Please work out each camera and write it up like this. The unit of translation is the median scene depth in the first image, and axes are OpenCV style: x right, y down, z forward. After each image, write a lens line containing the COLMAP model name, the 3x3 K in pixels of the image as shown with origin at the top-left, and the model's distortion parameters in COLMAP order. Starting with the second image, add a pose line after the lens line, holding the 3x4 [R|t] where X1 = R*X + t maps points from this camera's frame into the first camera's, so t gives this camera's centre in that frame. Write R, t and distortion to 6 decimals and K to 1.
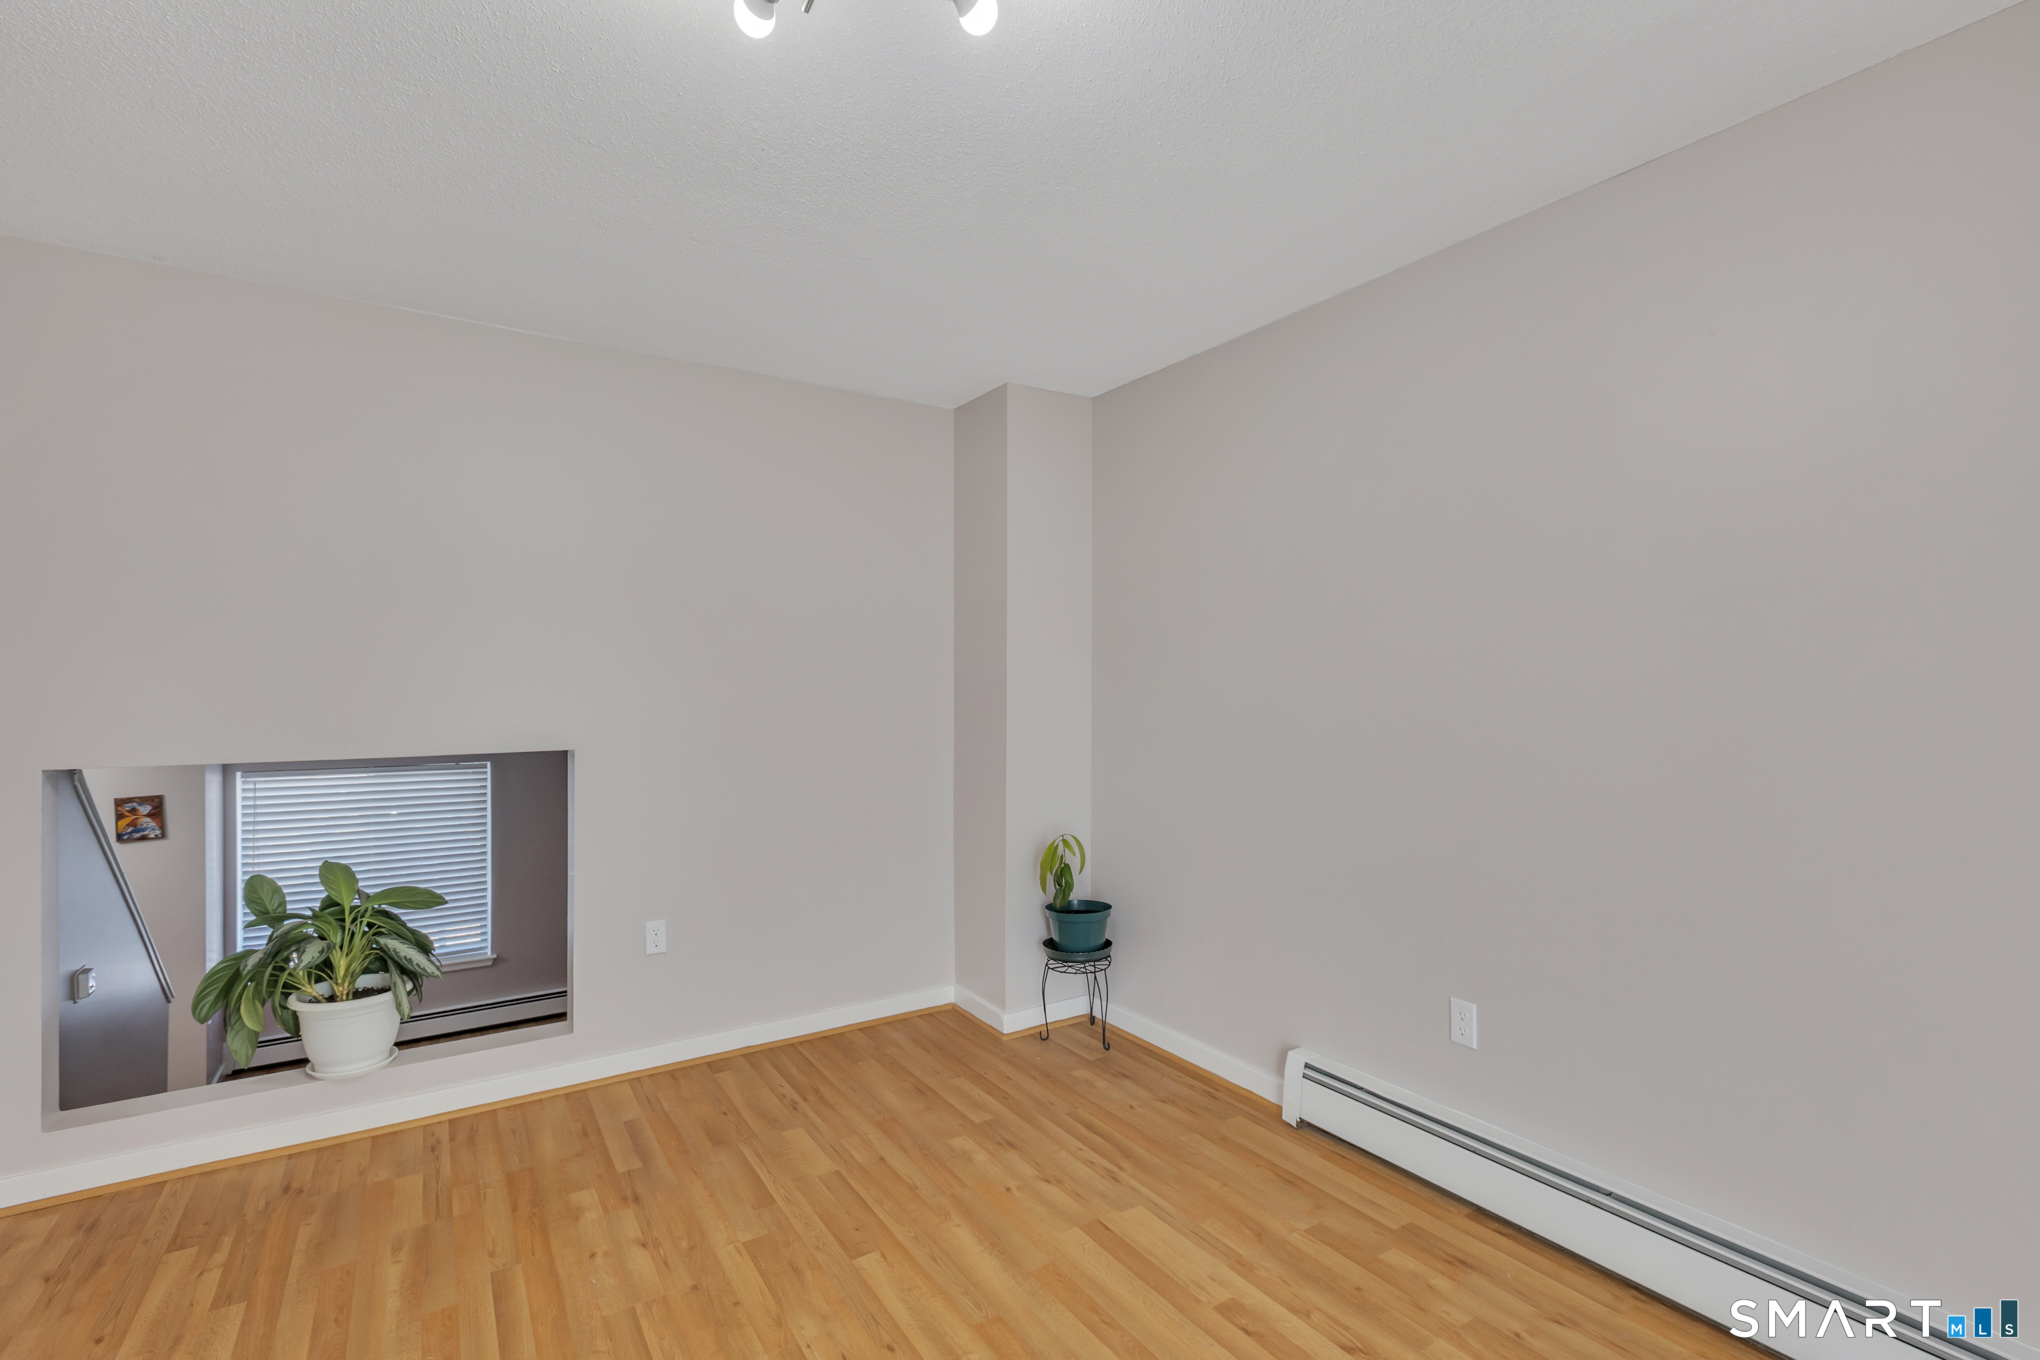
lens RADIAL K [[917.2, 0, 1007.2], [0, 917.2, 683.7], [0, 0, 1]] dist [-0.000125, -0.000684]
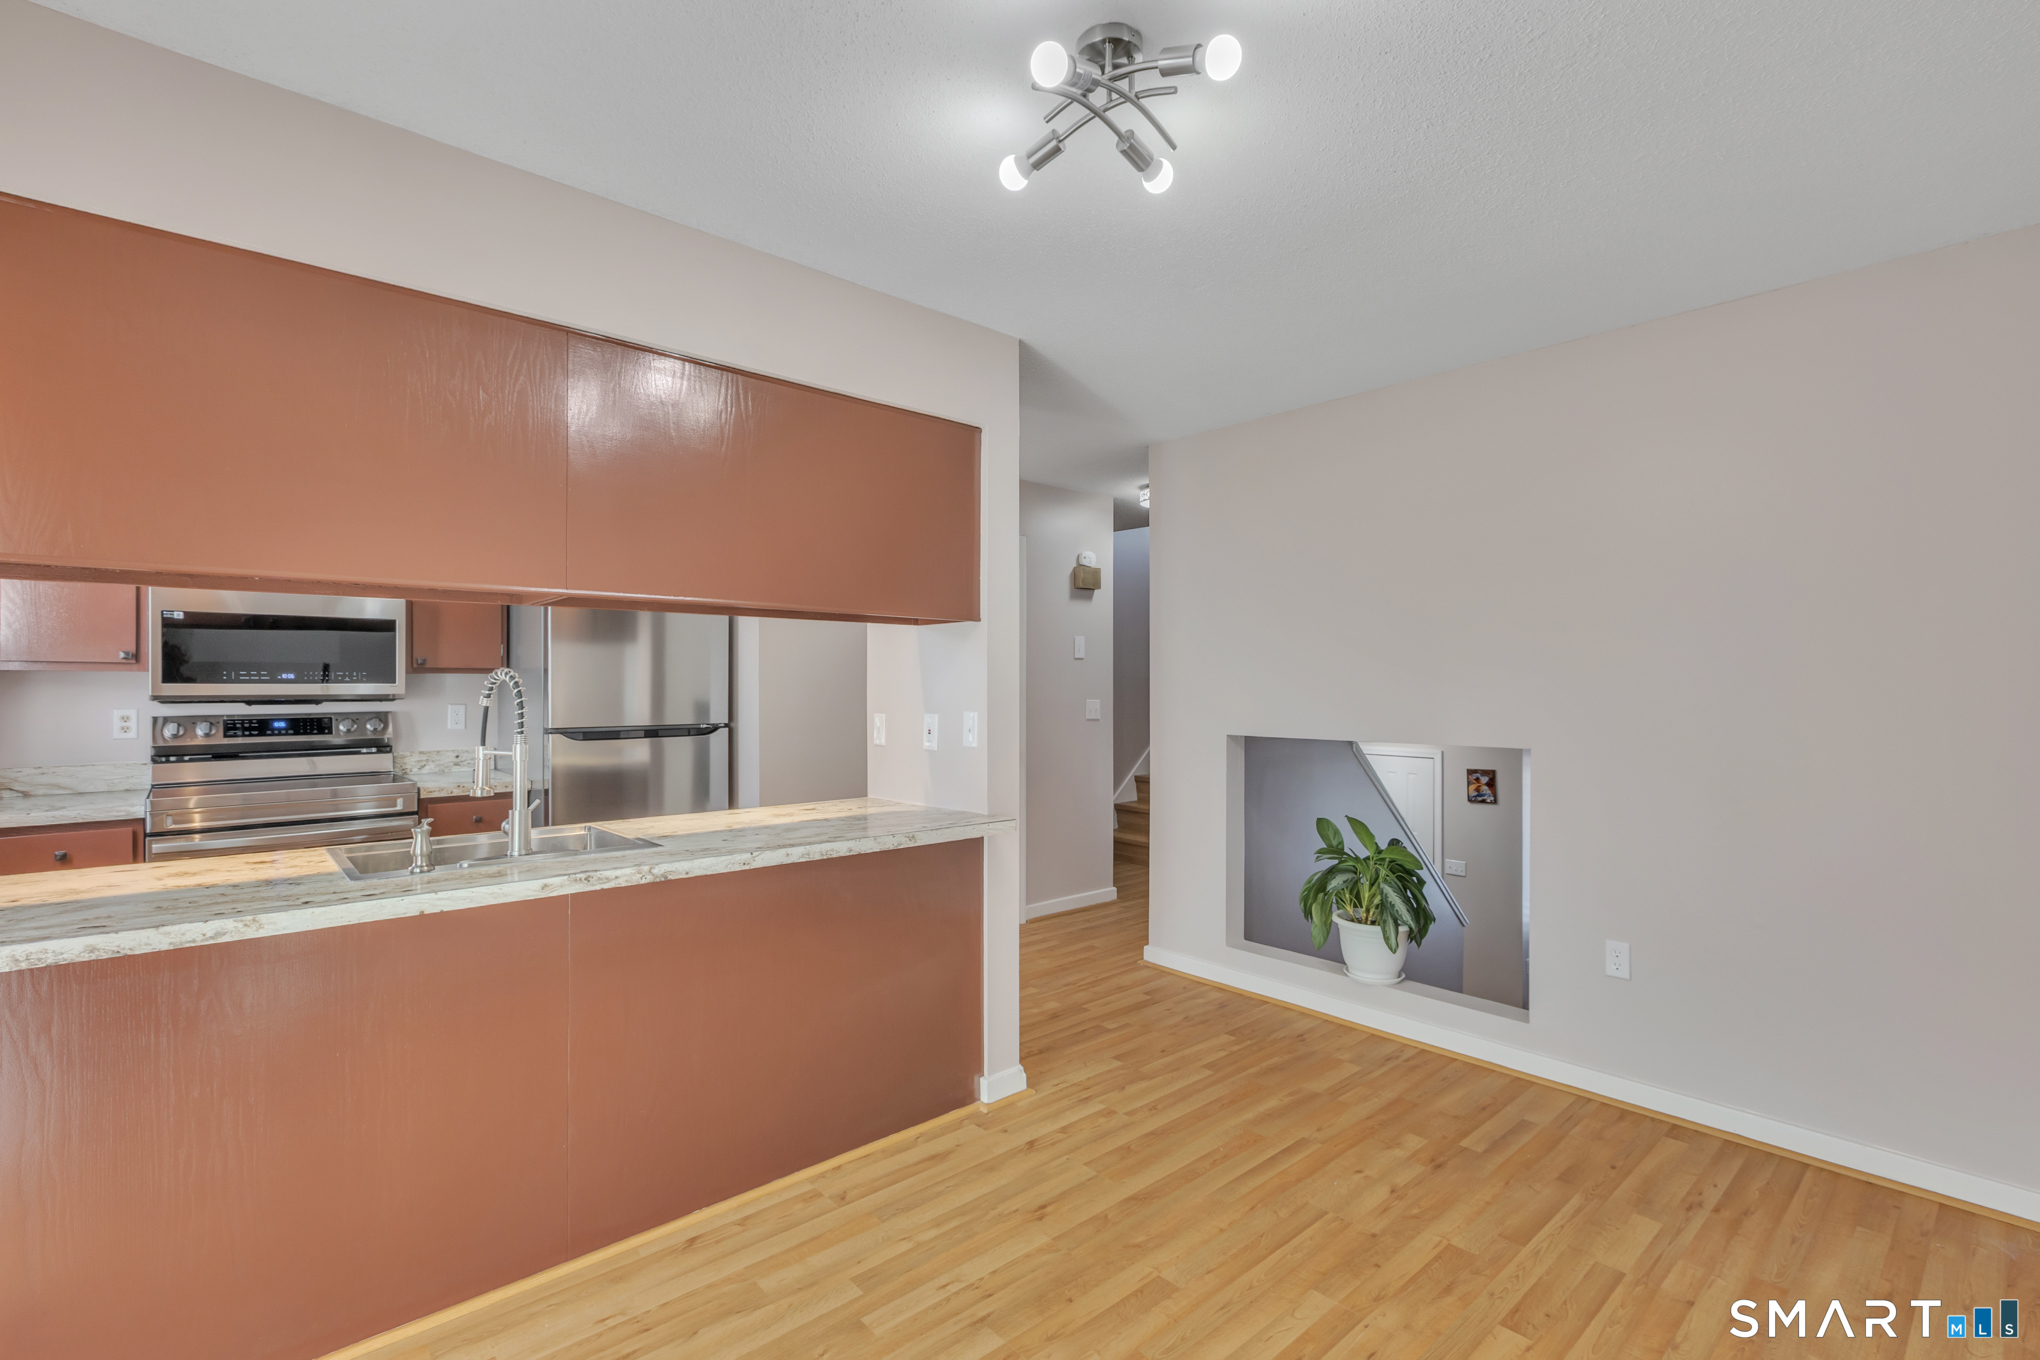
lens RADIAL K [[917.2, 0, 1030.2], [0, 917.2, 705.9], [0, 0, 1]] dist [-0.000125, -0.000684]
pose [[0.165355, 0.027058, -0.985863, 0.508428], [-0.002262, 0.999631, 0.027056, -0.002977], [0.986231, -0.002243, 0.165356, 0.321365]]
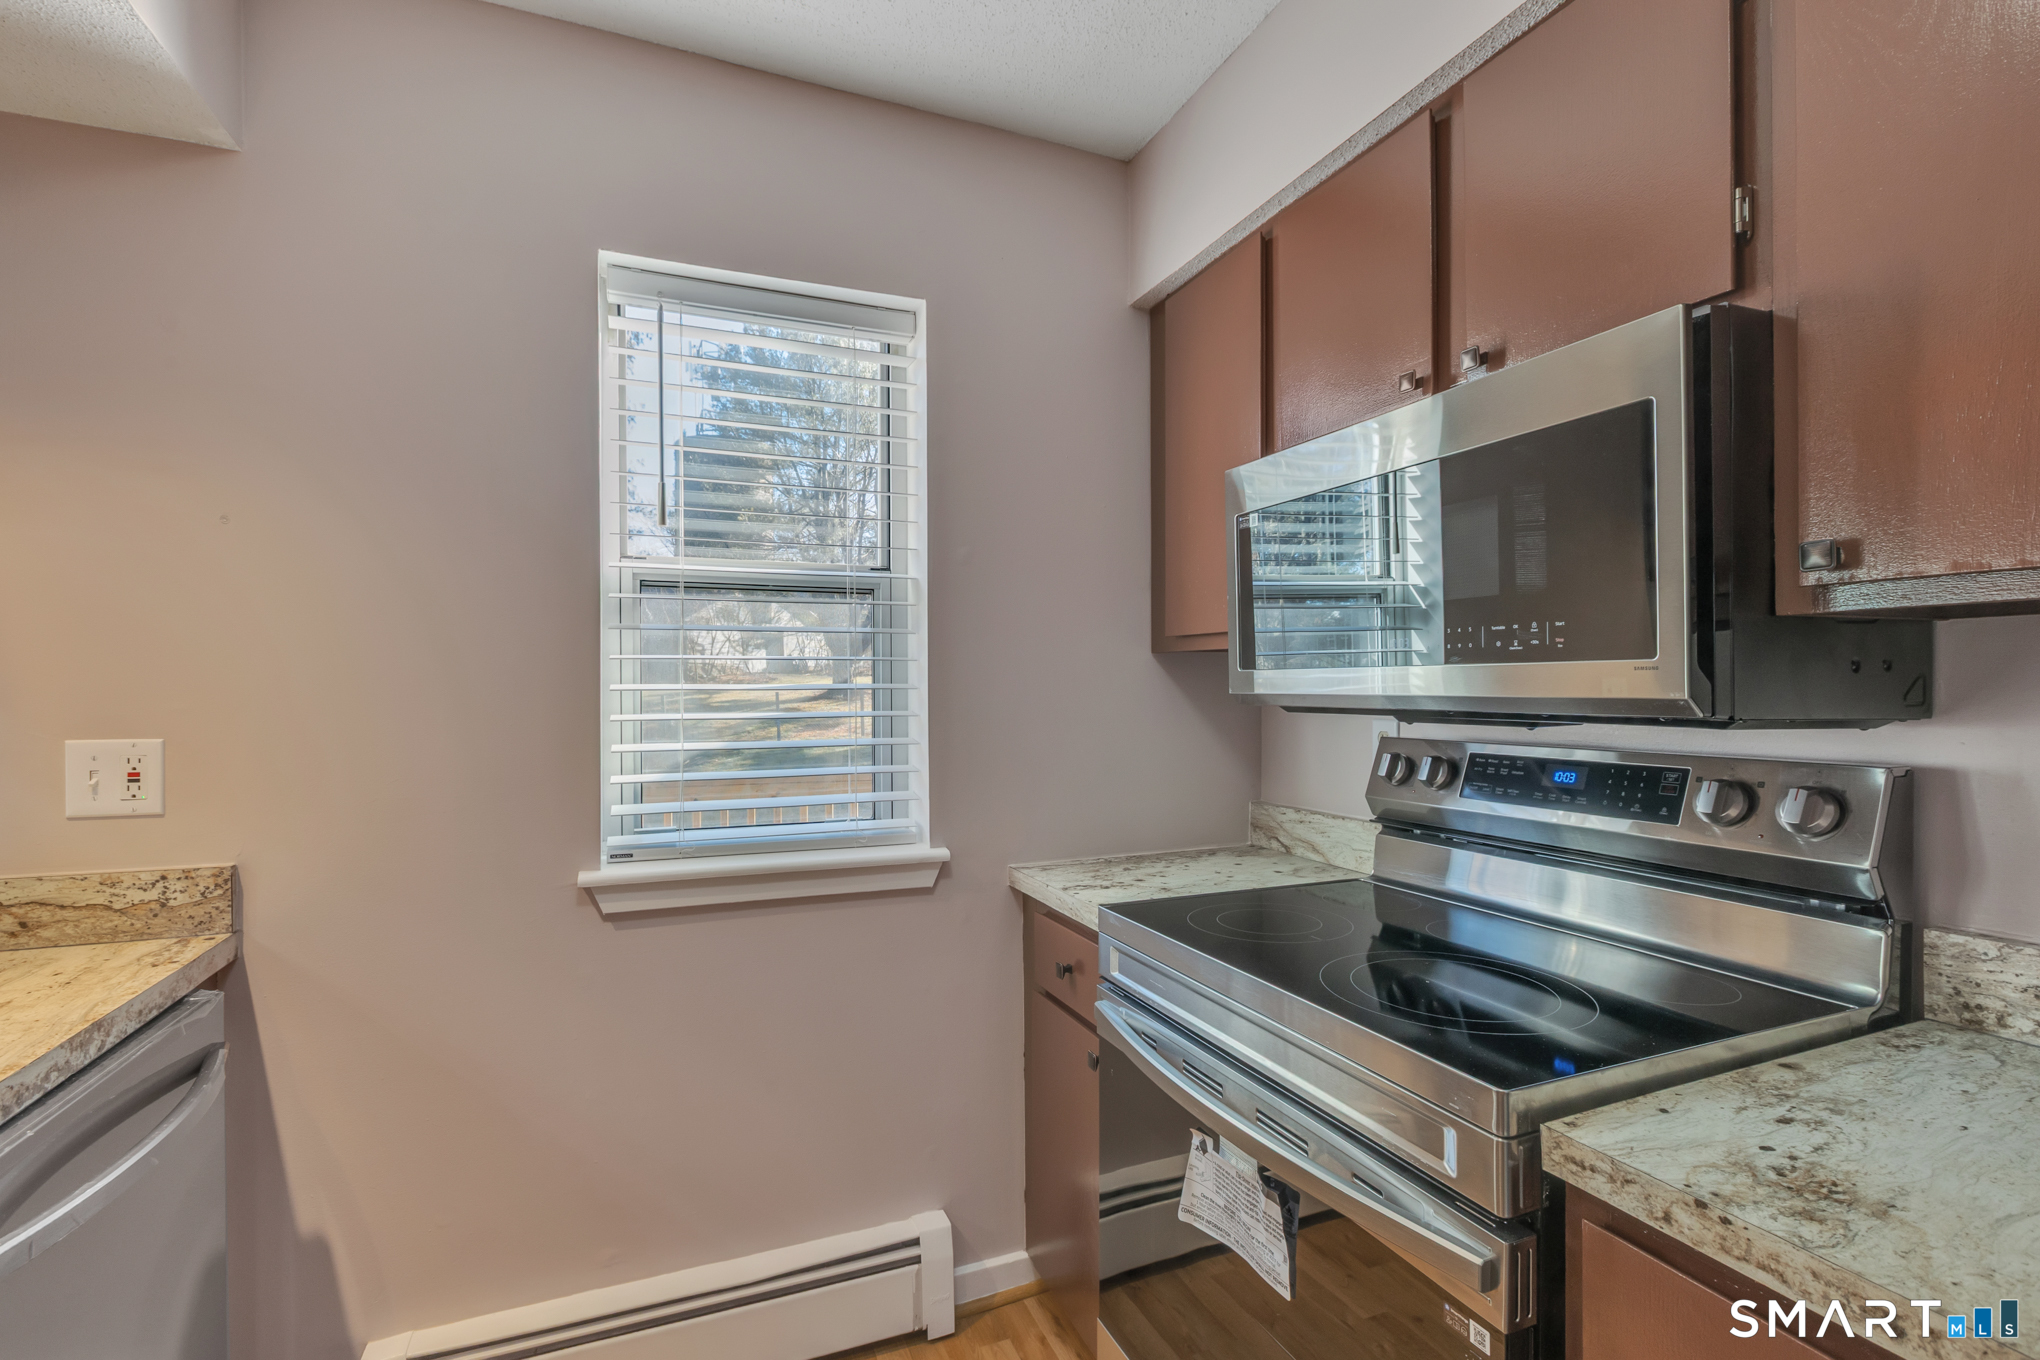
lens RADIAL K [[917.2, 0, 1021.3], [0, 917.2, 695.2], [0, 0, 1]] dist [-0.000125, -0.000684]
pose [[-0.983428, 0.003233, 0.181273, -0.857188], [0.005248, 0.999930, 0.010639, 0.012915], [-0.181225, 0.011414, -0.983375, -0.018551]]
